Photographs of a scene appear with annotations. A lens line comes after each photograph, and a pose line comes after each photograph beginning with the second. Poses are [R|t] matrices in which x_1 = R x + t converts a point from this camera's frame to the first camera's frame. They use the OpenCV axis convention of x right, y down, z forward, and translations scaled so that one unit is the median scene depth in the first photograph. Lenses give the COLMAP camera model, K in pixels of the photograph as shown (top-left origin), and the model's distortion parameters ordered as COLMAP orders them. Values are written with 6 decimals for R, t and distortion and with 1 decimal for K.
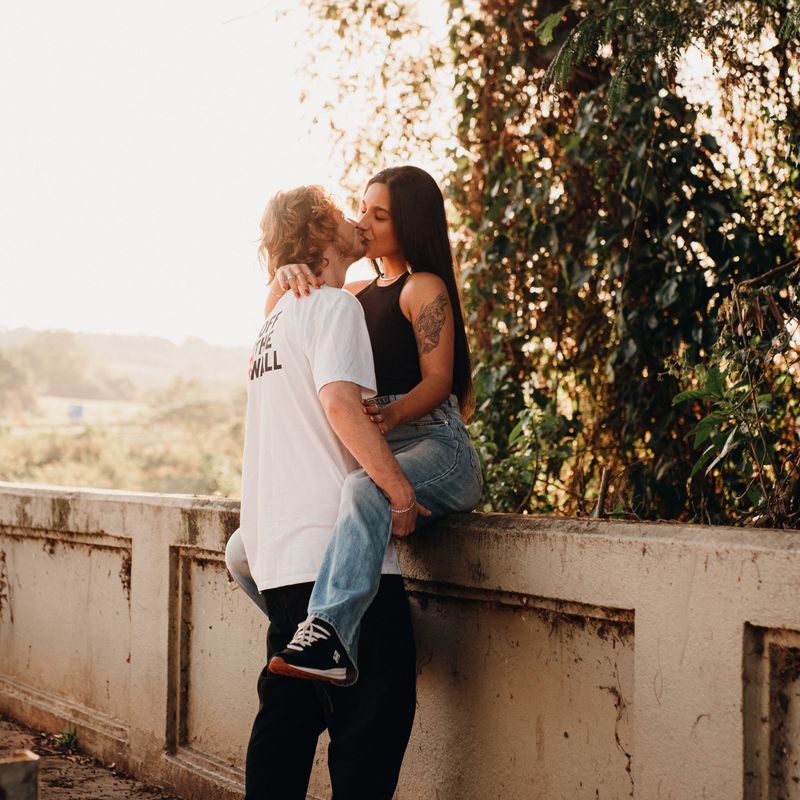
lens RADIAL K [[2187.5, 0, 345.4], [0, 2187.5, 399.9], [0, 0, 1]] dist [0.041828, -0.313230]
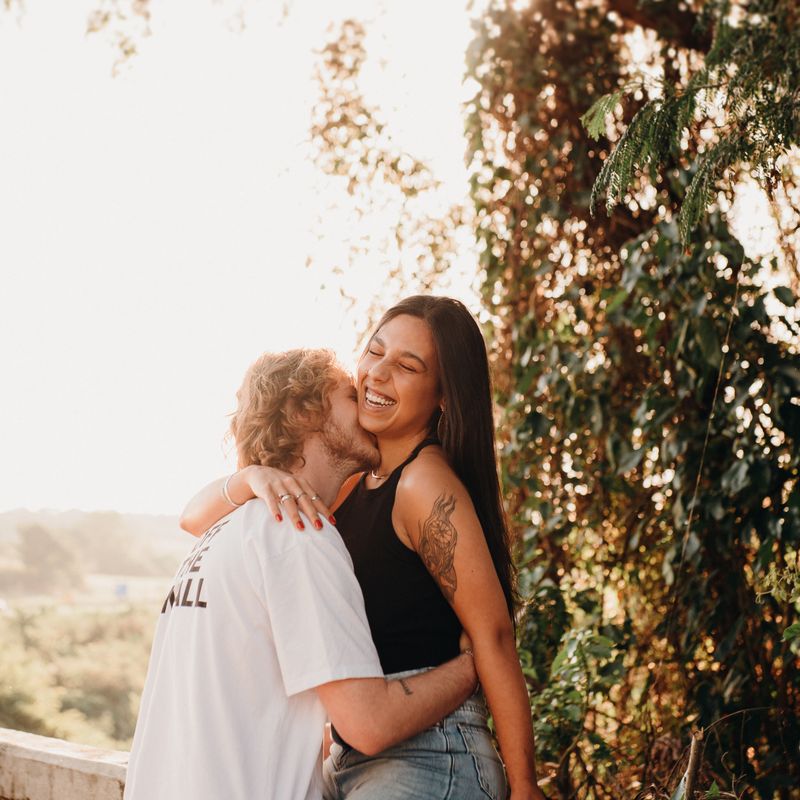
lens RADIAL K [[2092.5, 0, 400.0], [0, 2092.5, 400.0], [0, 0, 1]] dist [0.018484, -0.030978]
pose [[0.999840, -0.015157, 0.009447, 0.010937], [0.015883, 0.996486, -0.082246, -0.012746], [-0.008167, 0.082382, 0.996567, 0.180675]]
